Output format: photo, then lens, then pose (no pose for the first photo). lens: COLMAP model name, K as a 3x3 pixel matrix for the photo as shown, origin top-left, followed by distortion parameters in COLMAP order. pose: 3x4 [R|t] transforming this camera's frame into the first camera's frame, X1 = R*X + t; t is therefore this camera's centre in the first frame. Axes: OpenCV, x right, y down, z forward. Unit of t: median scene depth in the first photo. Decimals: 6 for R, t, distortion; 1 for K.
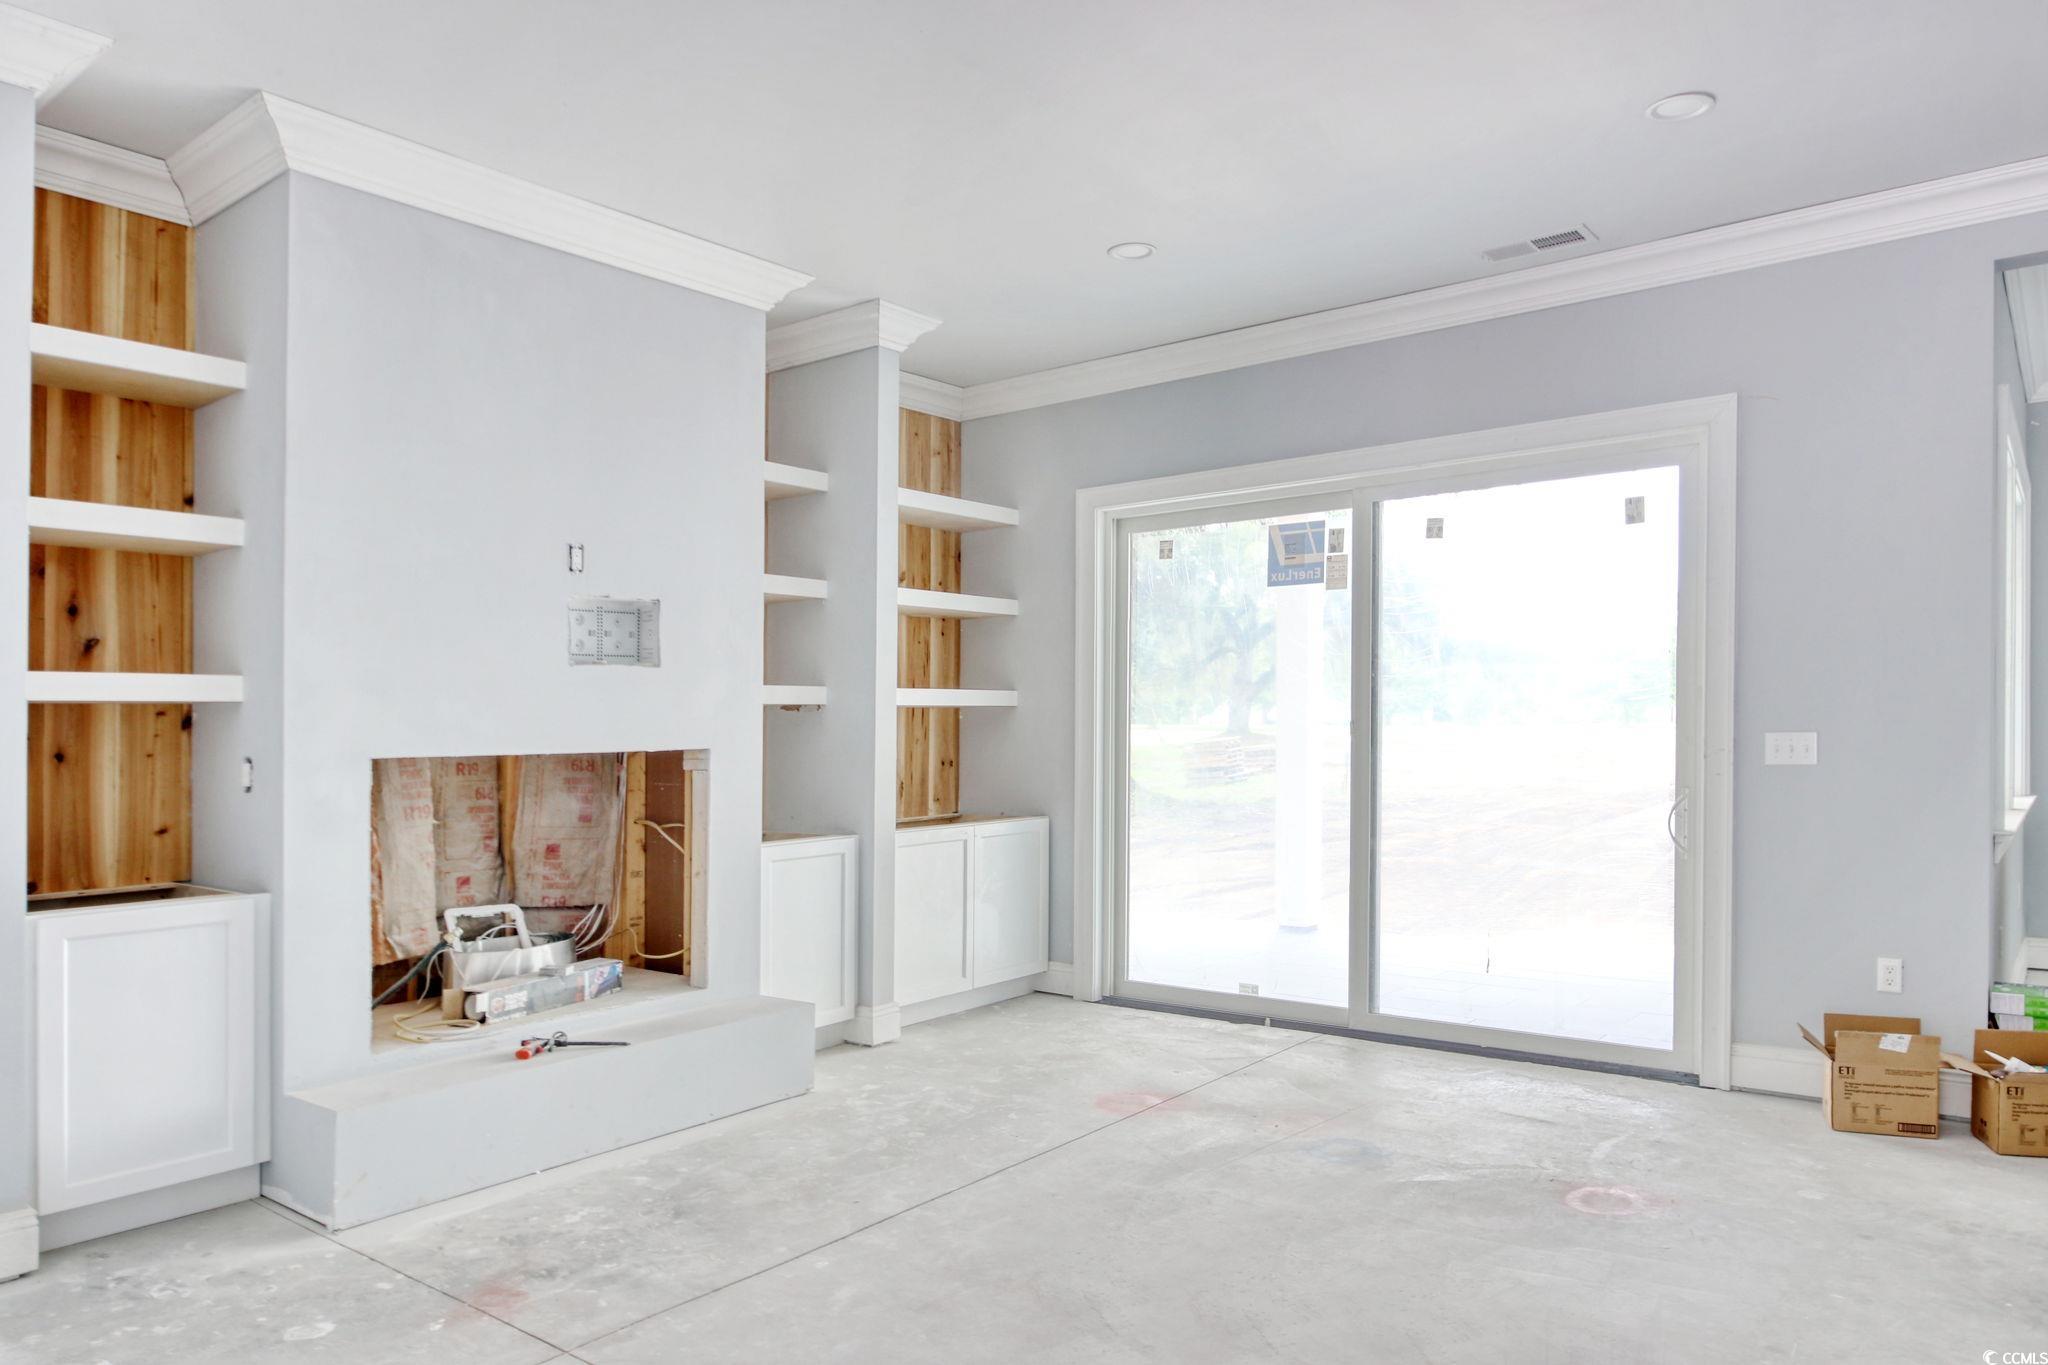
lens RADIAL K [[1379.2, 0, 1024.0], [0, 1379.2, 682.5], [0, 0, 1]] dist [0.004428, -0.033040]
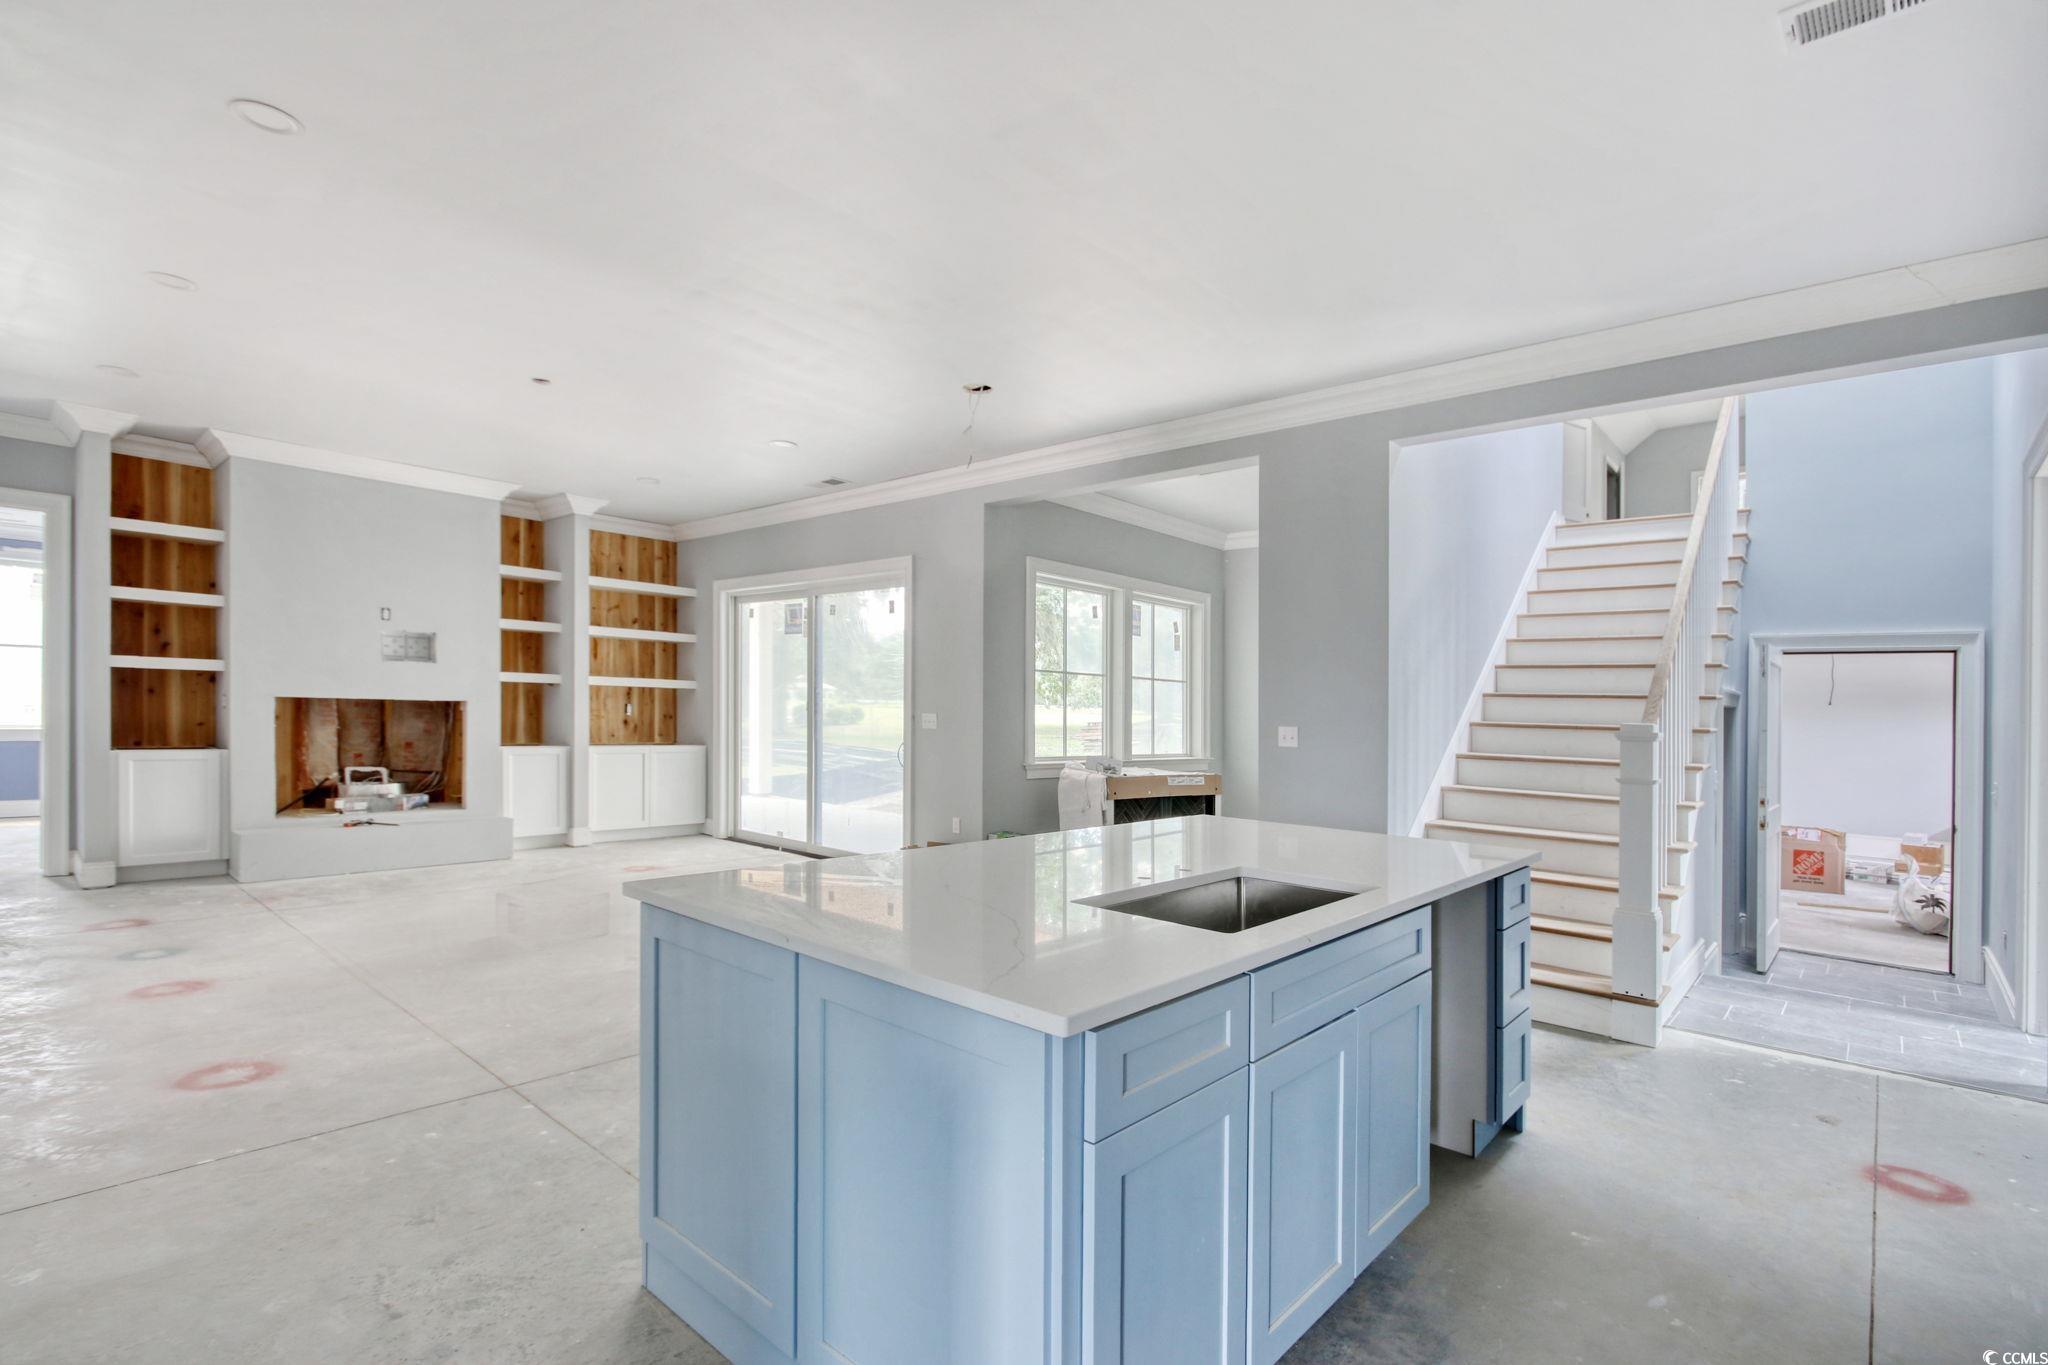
lens RADIAL K [[958.6, 0, 1028.4], [0, 958.6, 708.6], [0, 0, 1]] dist [-0.022073, -0.000170]
pose [[0.996720, 0.041011, -0.069772, 0.761368], [-0.038843, 0.998728, 0.032147, -0.022936], [0.071002, -0.029332, 0.997045, -0.442974]]
